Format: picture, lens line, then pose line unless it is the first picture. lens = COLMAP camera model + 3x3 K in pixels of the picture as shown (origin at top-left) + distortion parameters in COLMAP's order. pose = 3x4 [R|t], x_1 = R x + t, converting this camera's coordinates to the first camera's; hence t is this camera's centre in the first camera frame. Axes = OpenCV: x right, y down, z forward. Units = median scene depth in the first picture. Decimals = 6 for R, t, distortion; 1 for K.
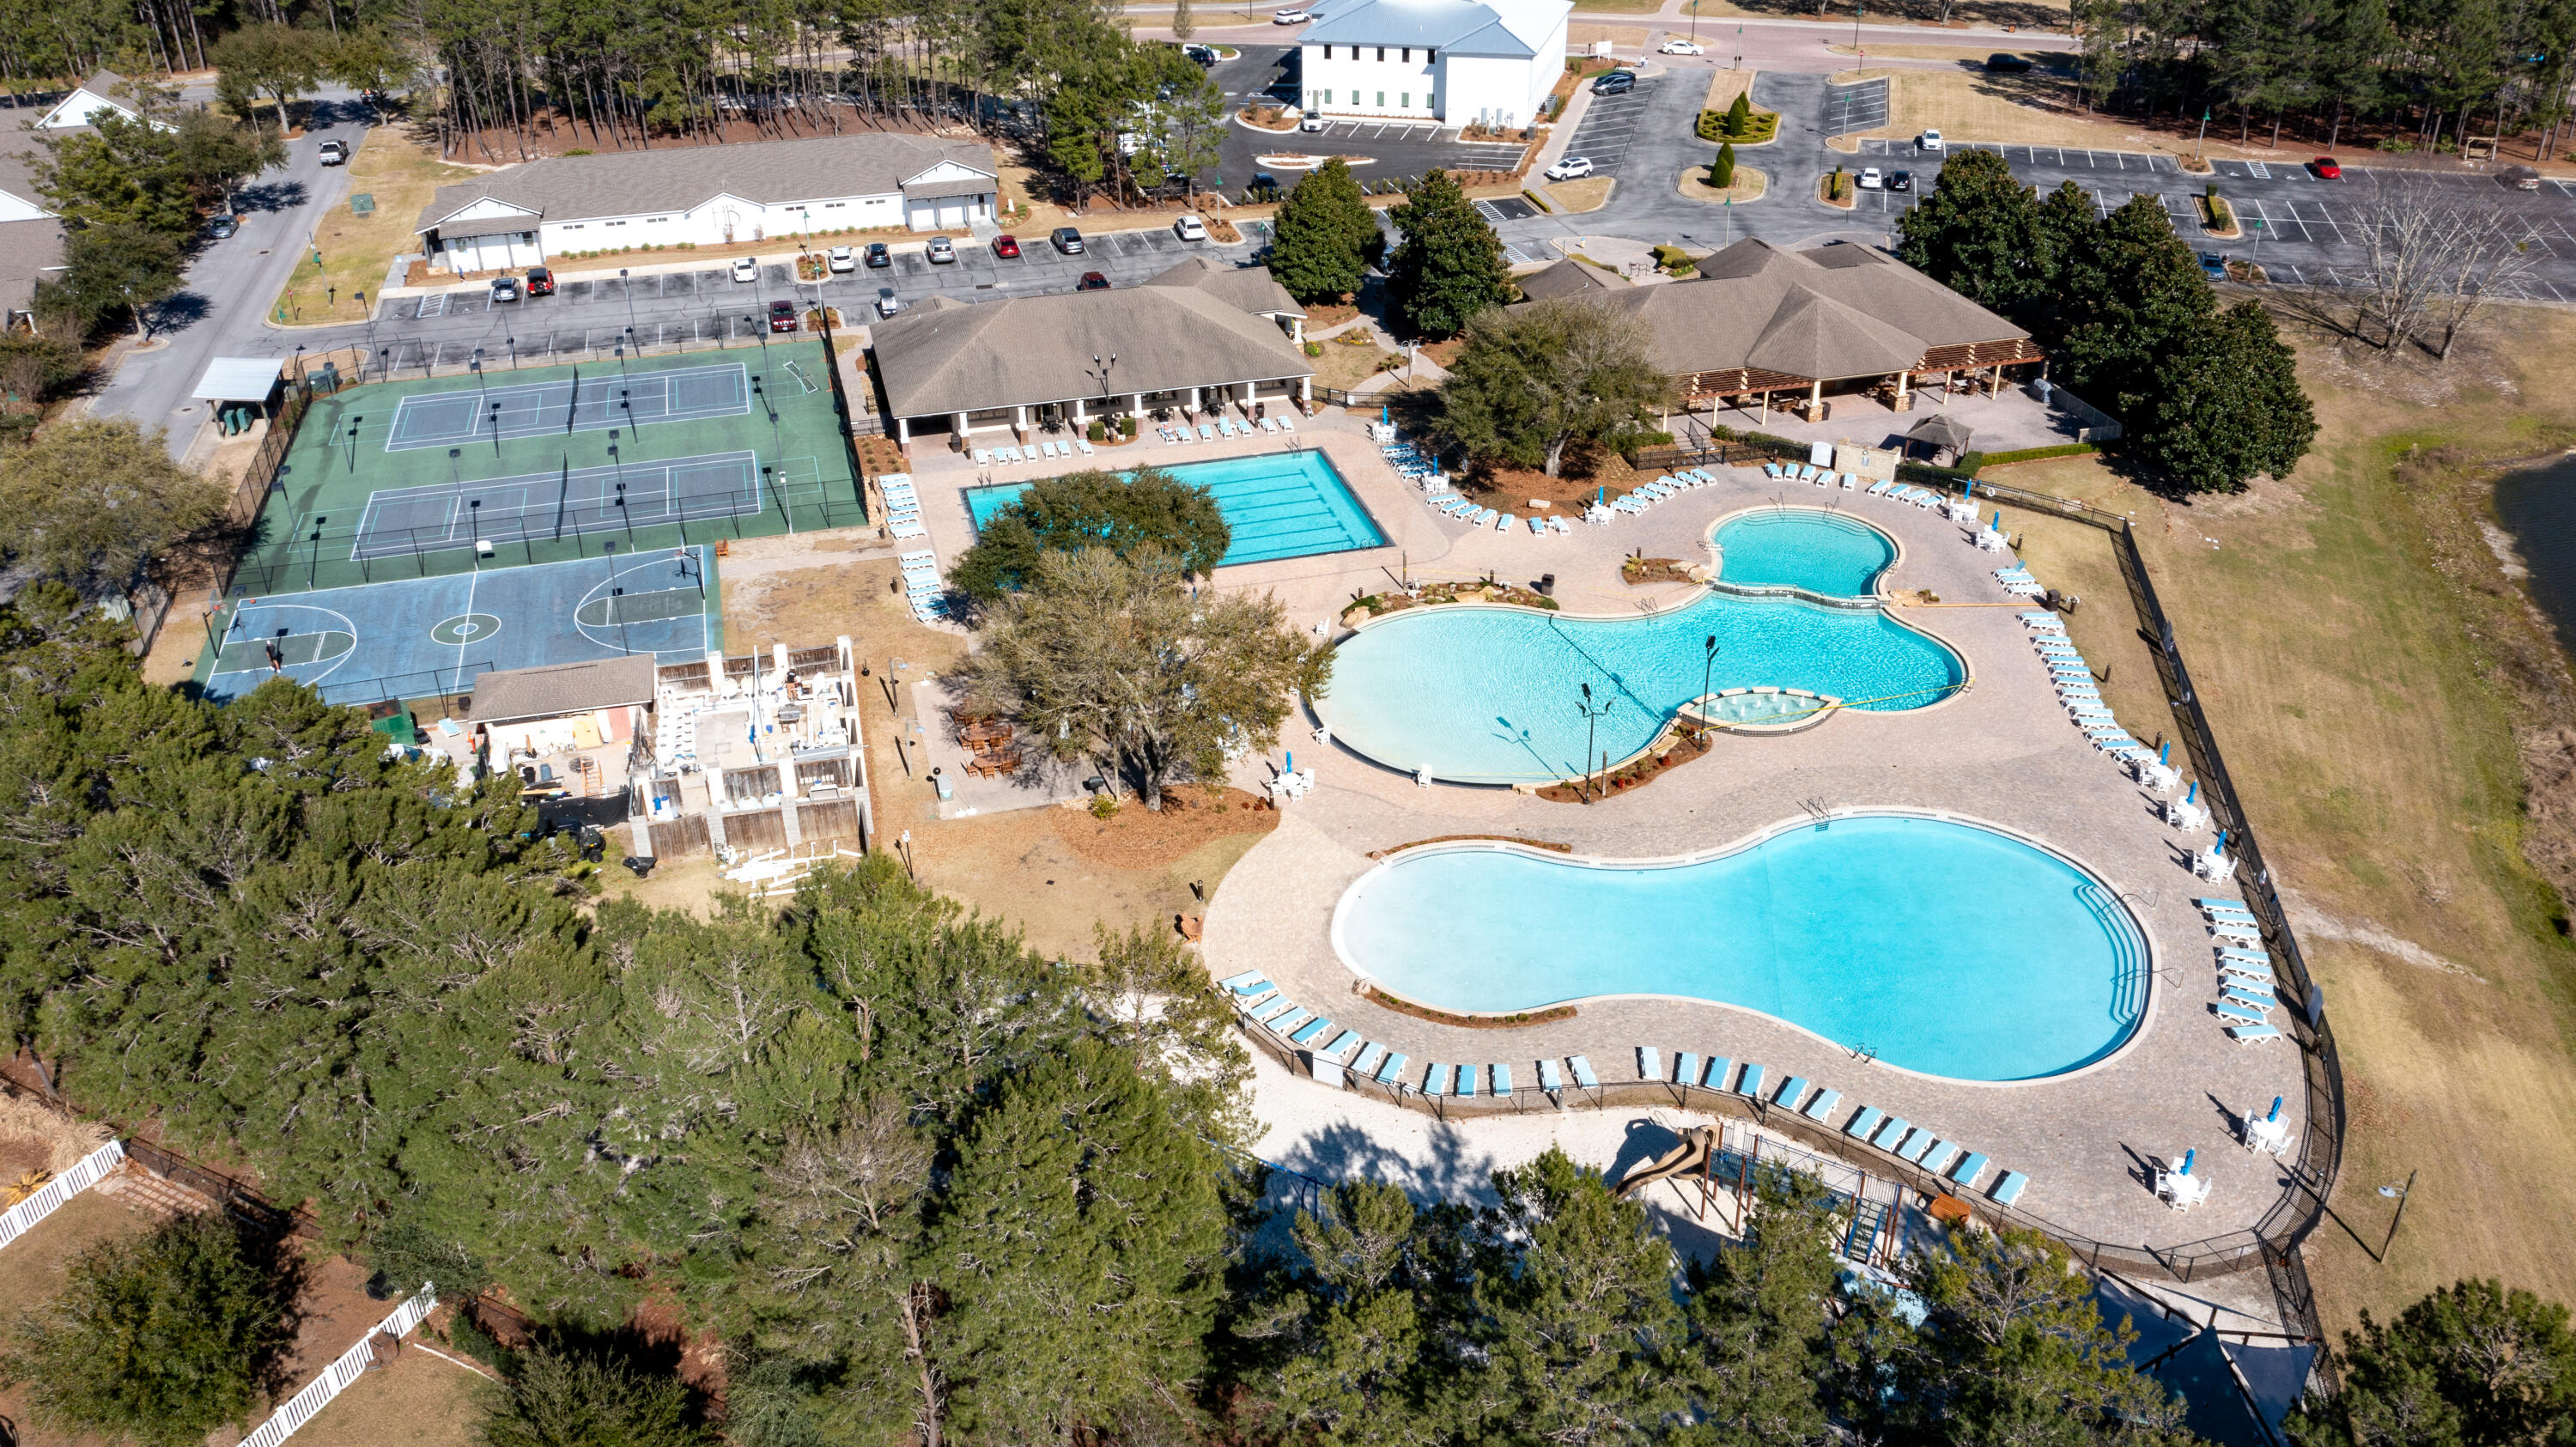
lens RADIAL K [[2017.3, 0, 1288.0], [0, 2017.3, 723.5], [0, 0, 1]] dist [-0.009755, 0.001388]
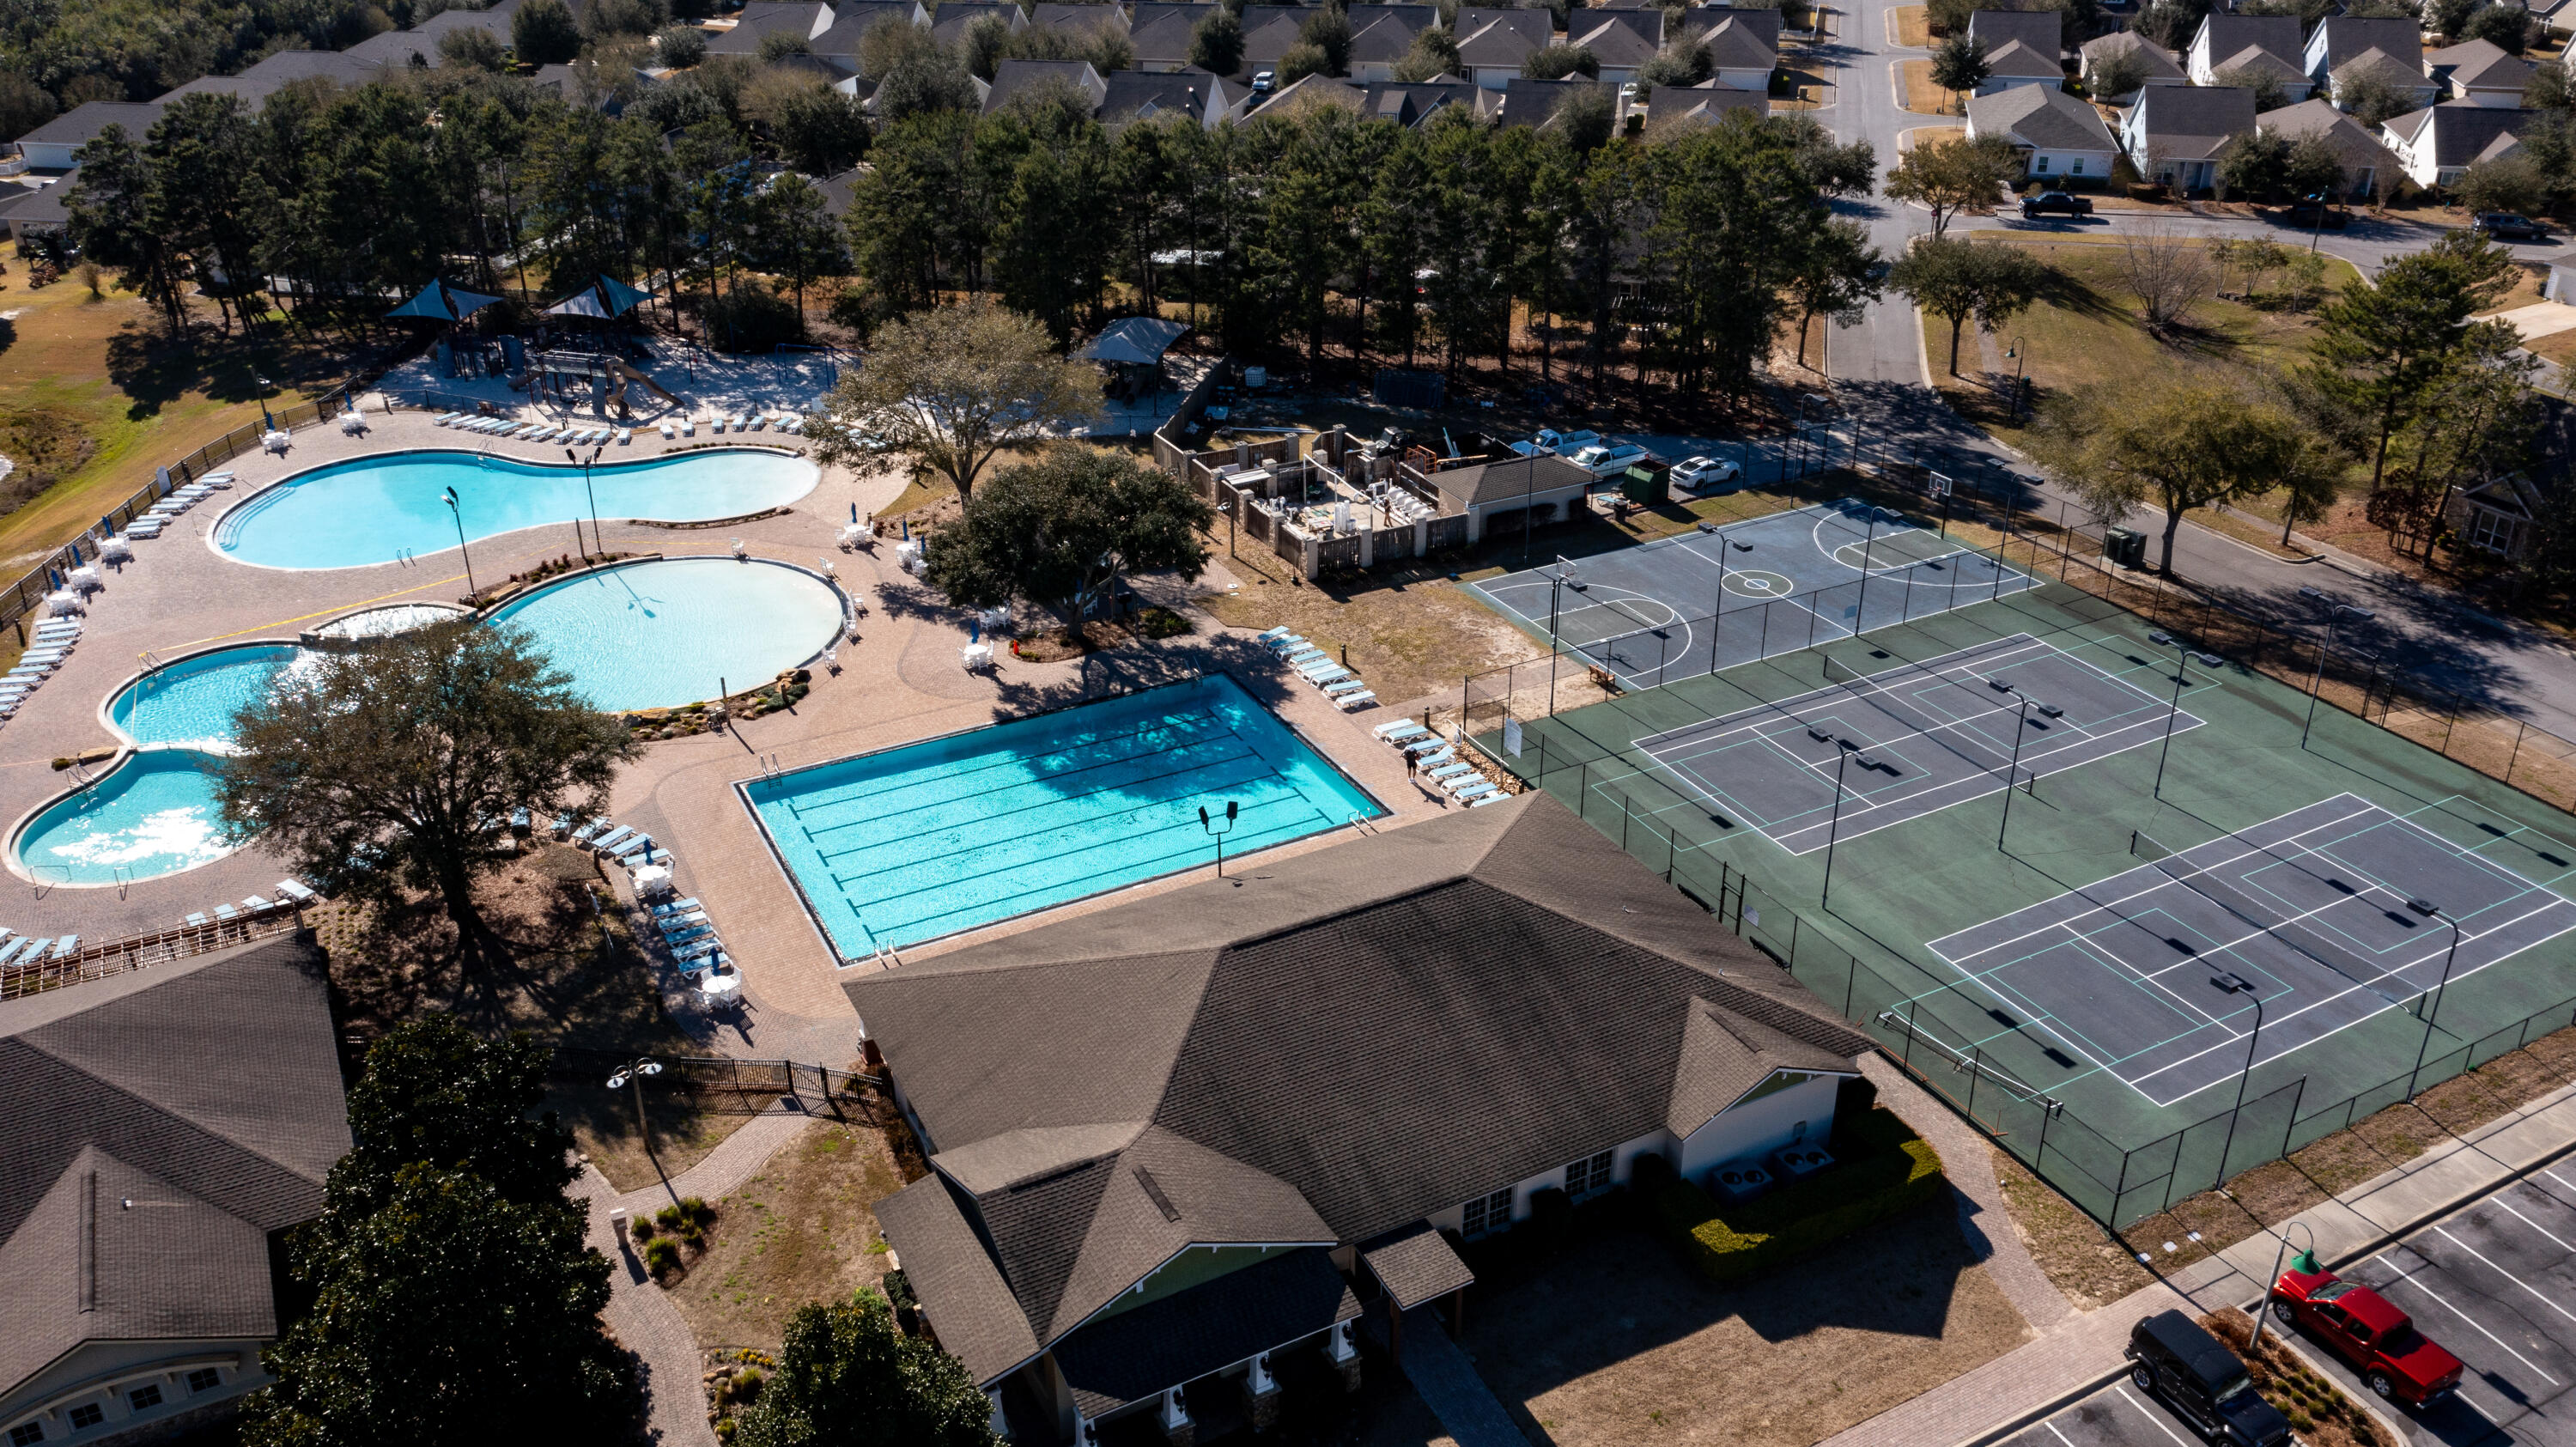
lens RADIAL K [[2031.1, 0, 1273.1], [0, 2031.1, 718.1], [0, 0, 1]] dist [-0.020542, 0.003252]
pose [[-0.976298, 0.121461, -0.179134, -0.009210], [-0.081935, 0.558650, 0.825347, -0.639710], [0.200320, 0.820462, -0.535457, 1.247203]]
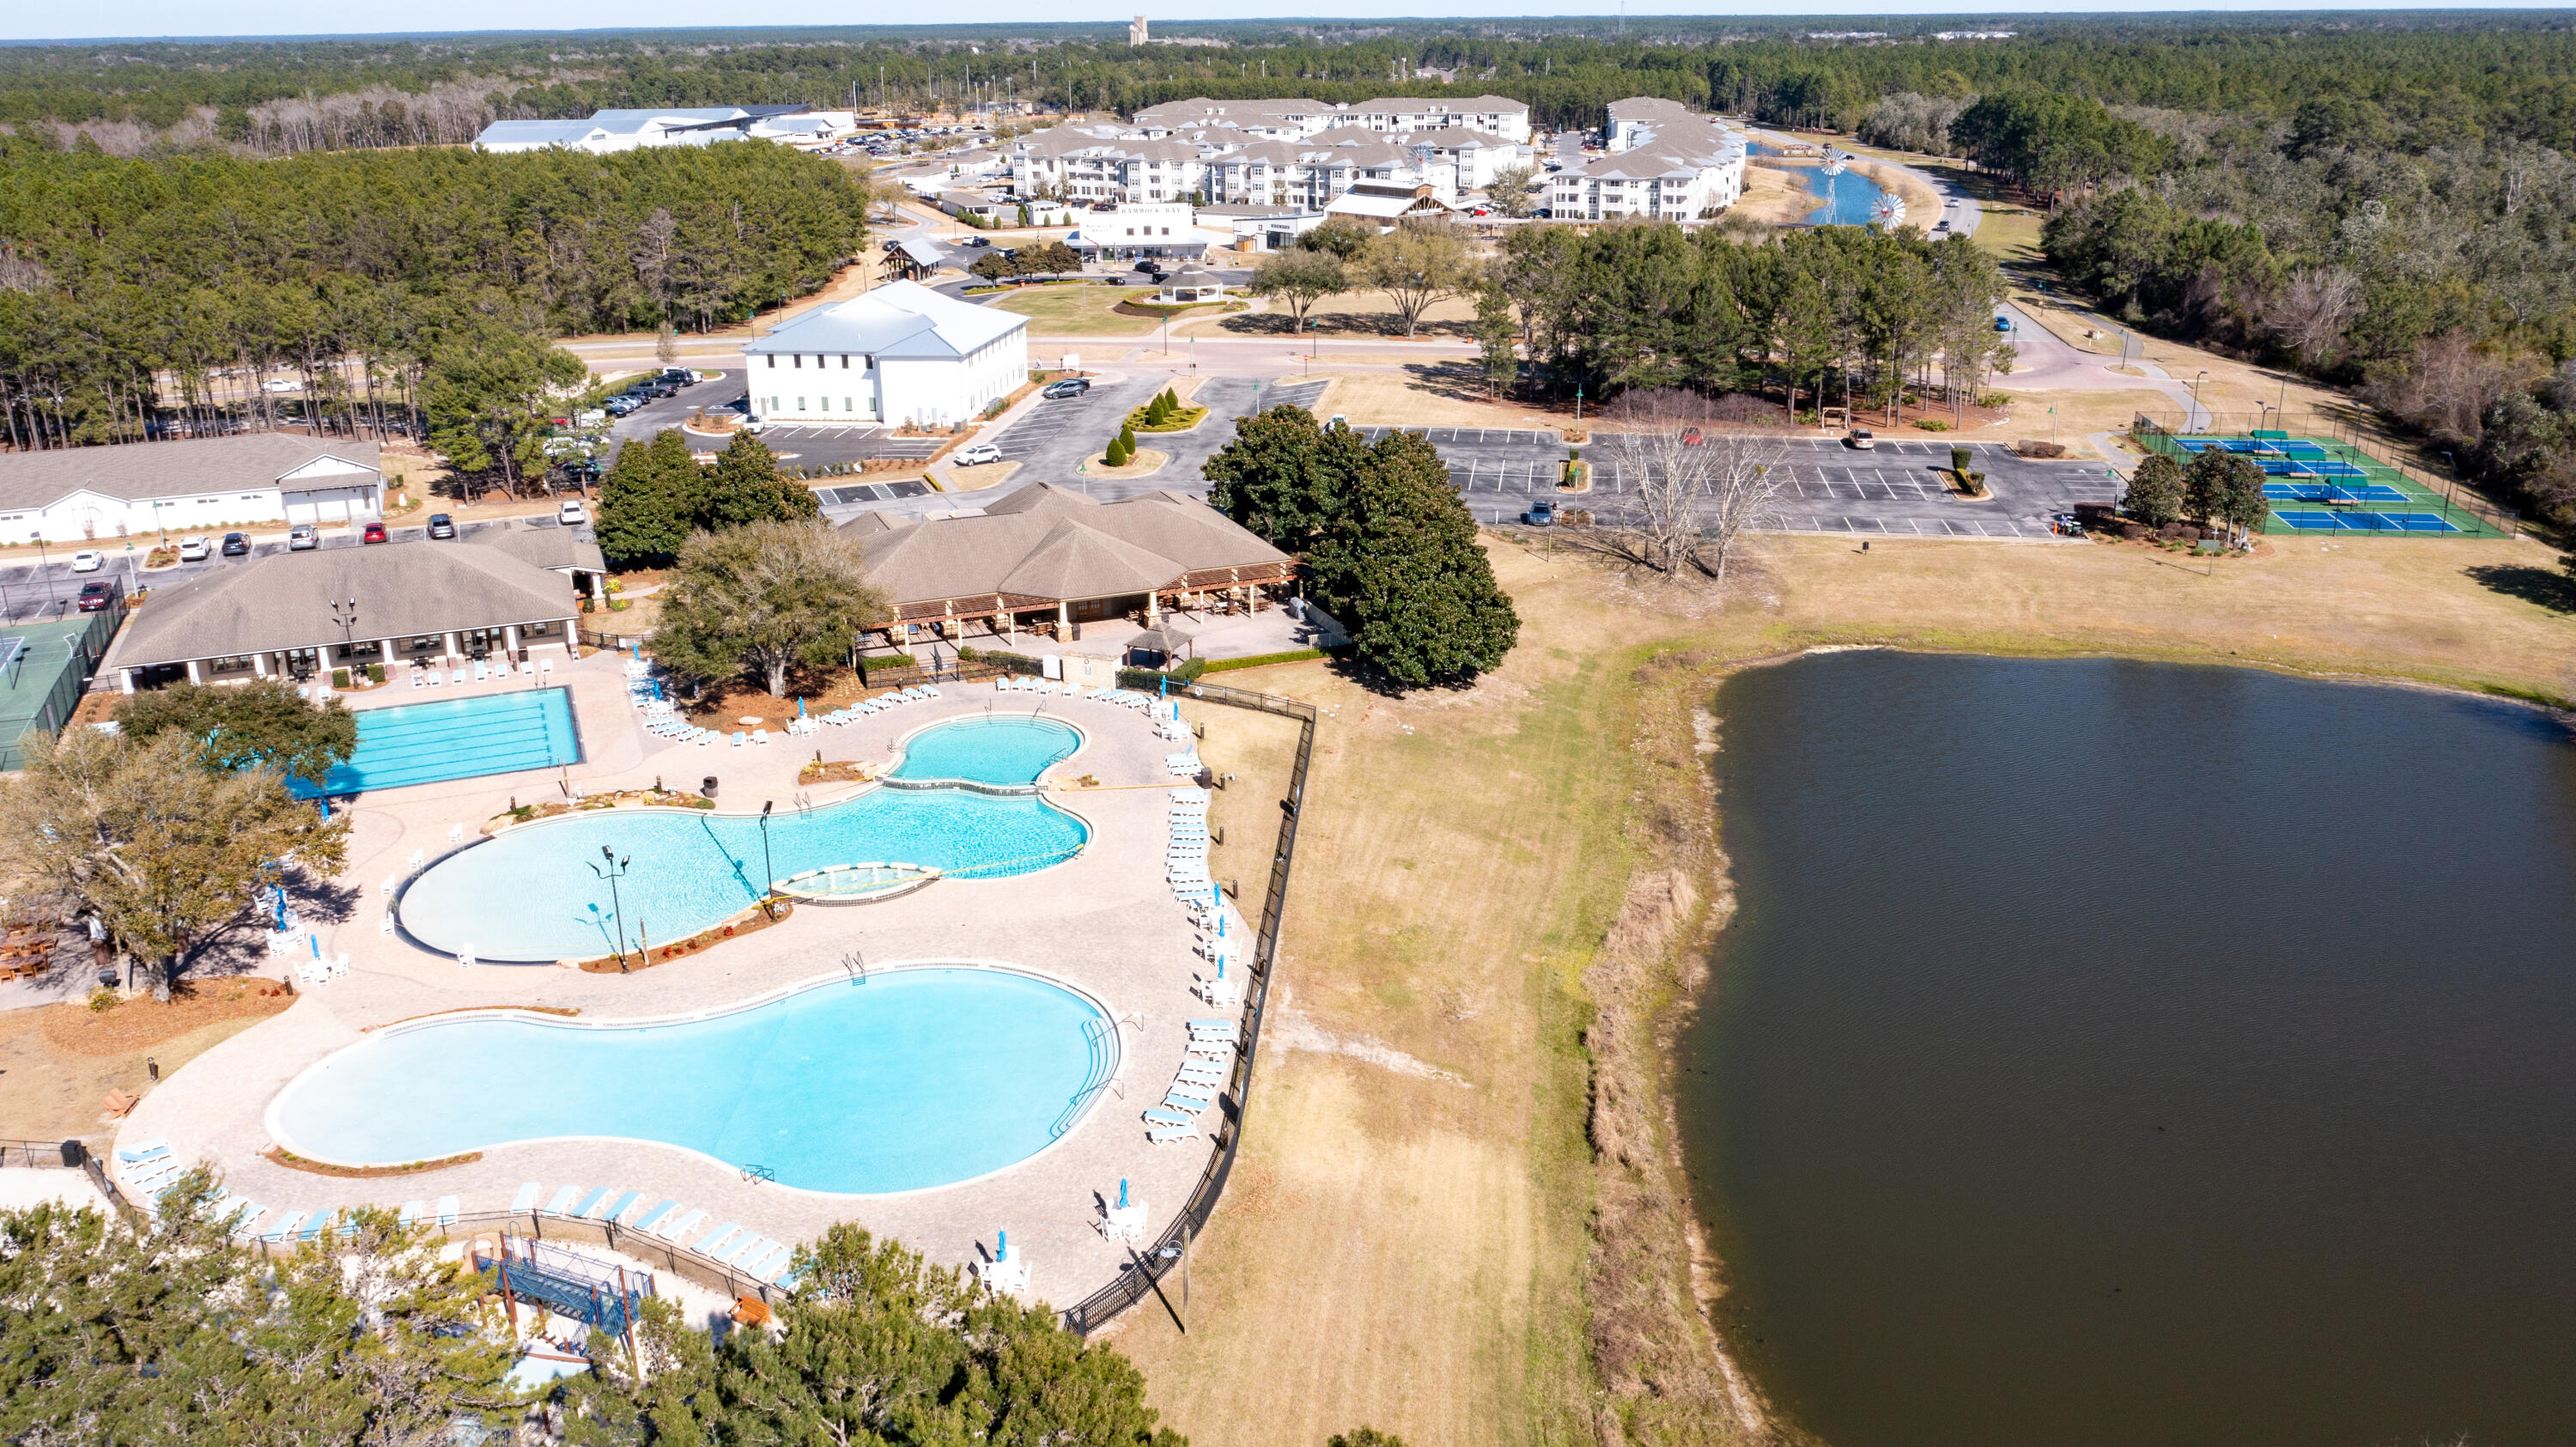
lens RADIAL K [[2031.1, 0, 1273.1], [0, 2031.1, 718.1], [0, 0, 1]] dist [-0.020542, 0.003252]
pose [[0.993852, -0.036571, 0.104501, 0.252640], [0.055579, 0.981122, -0.185229, 0.082275], [-0.095754, 0.189898, 0.977123, -0.004499]]
